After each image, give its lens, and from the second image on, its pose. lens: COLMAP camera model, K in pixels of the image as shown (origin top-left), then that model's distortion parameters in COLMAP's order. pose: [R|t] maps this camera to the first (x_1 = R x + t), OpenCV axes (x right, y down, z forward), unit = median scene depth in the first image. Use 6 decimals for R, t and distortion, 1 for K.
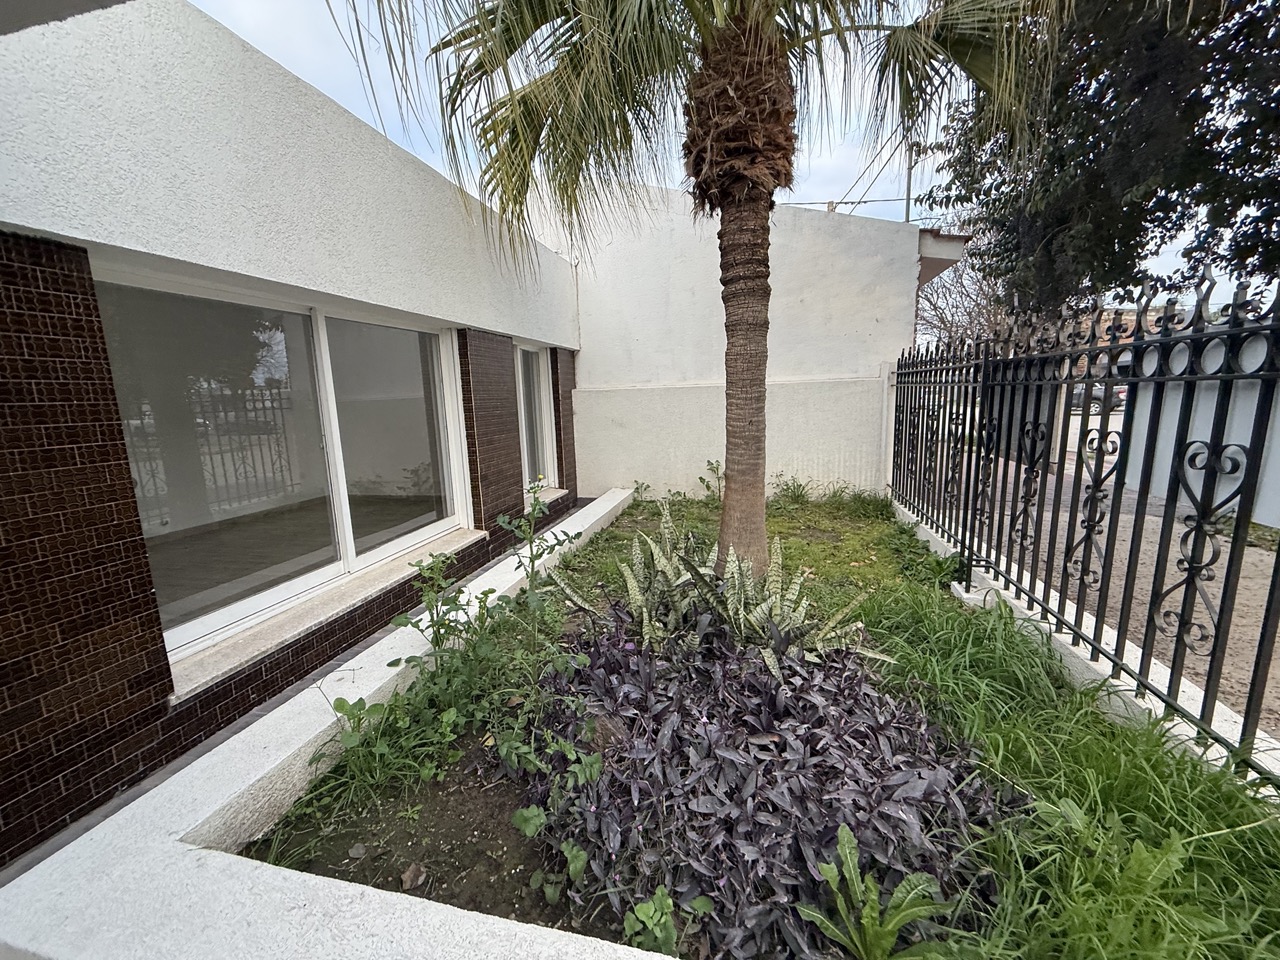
lens RADIAL K [[511.5, 0, 643.1], [0, 511.5, 482.3], [0, 0, 1]] dist [-0.000664, 0.000162]
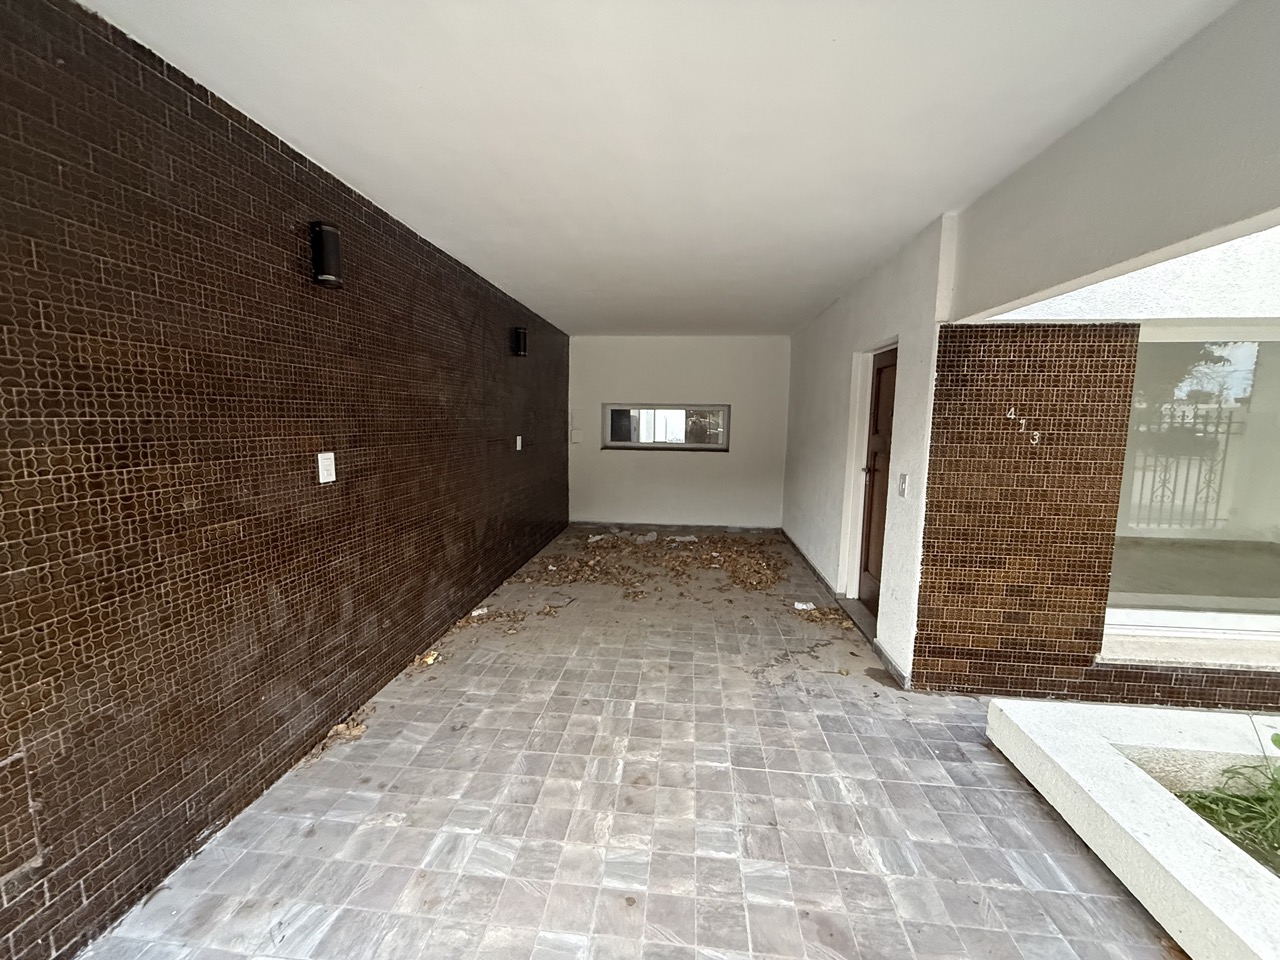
lens RADIAL K [[511.5, 0, 642.8], [0, 511.5, 473.8], [0, 0, 1]] dist [-0.000664, 0.000162]
pose [[0.133013, 0.149735, -0.979738, 0.140538], [-0.189029, 0.974209, 0.123227, 0.022662], [0.972921, 0.168809, 0.157887, -0.428673]]
